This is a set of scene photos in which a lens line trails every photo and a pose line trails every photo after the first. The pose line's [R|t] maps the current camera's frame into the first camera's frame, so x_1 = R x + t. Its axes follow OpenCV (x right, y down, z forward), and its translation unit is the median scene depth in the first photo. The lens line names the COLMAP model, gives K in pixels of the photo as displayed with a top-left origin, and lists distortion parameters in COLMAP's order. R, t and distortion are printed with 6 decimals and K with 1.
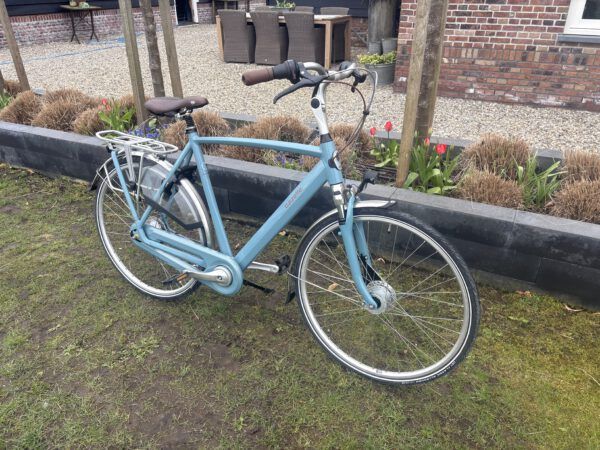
lens RADIAL K [[453.4, 0, 299.4], [0, 453.4, 225.0], [0, 0, 1]] dist [0.046749, -0.054769]
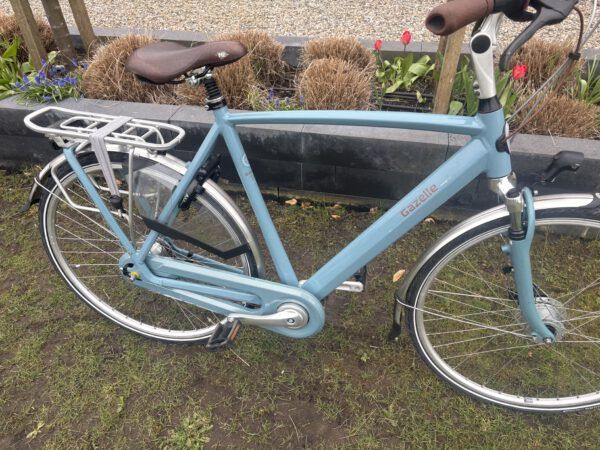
lens RADIAL K [[453.4, 0, 302.2], [0, 453.4, 228.9], [0, 0, 1]] dist [0.046749, -0.054769]
pose [[0.964650, -0.177310, 0.194965, -0.234560], [0.129675, 0.963413, 0.234564, -0.150133], [-0.229422, -0.200991, 0.952349, 0.335357]]
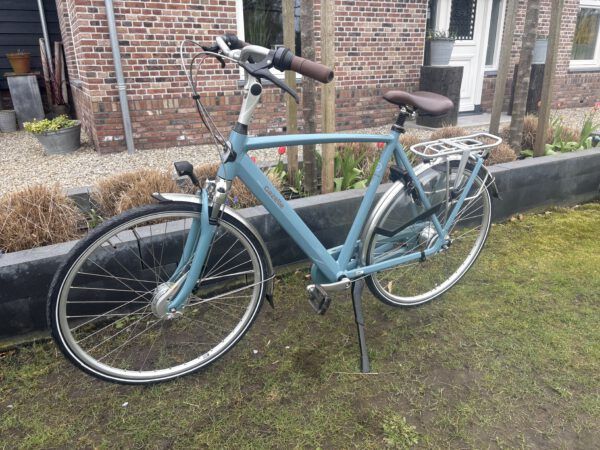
lens RADIAL K [[453.4, 0, 299.1], [0, 453.4, 222.6], [0, 0, 1]] dist [0.046749, -0.054769]
pose [[0.563803, -0.279337, 0.777237, -0.811299], [0.403241, 0.914381, 0.036117, -0.111986], [-0.720779, 0.293051, 0.628171, 0.507634]]
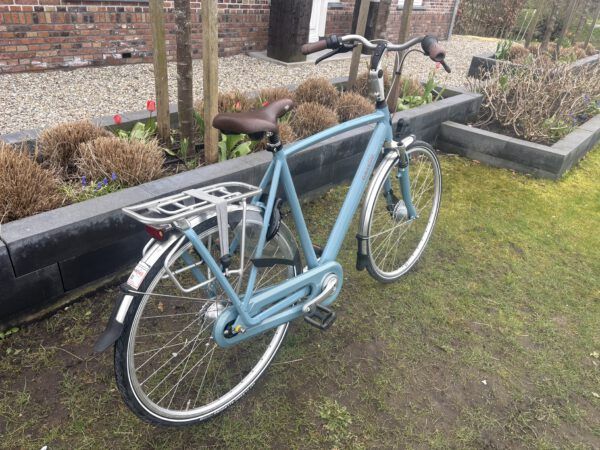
lens RADIAL K [[453.4, 0, 305.5], [0, 453.4, 224.4], [0, 0, 1]] dist [0.046749, -0.054769]
pose [[0.235931, -0.451087, 0.860731, -0.808255], [0.371542, 0.860313, 0.349026, -0.292141], [-0.897938, 0.237452, 0.370572, 0.599897]]
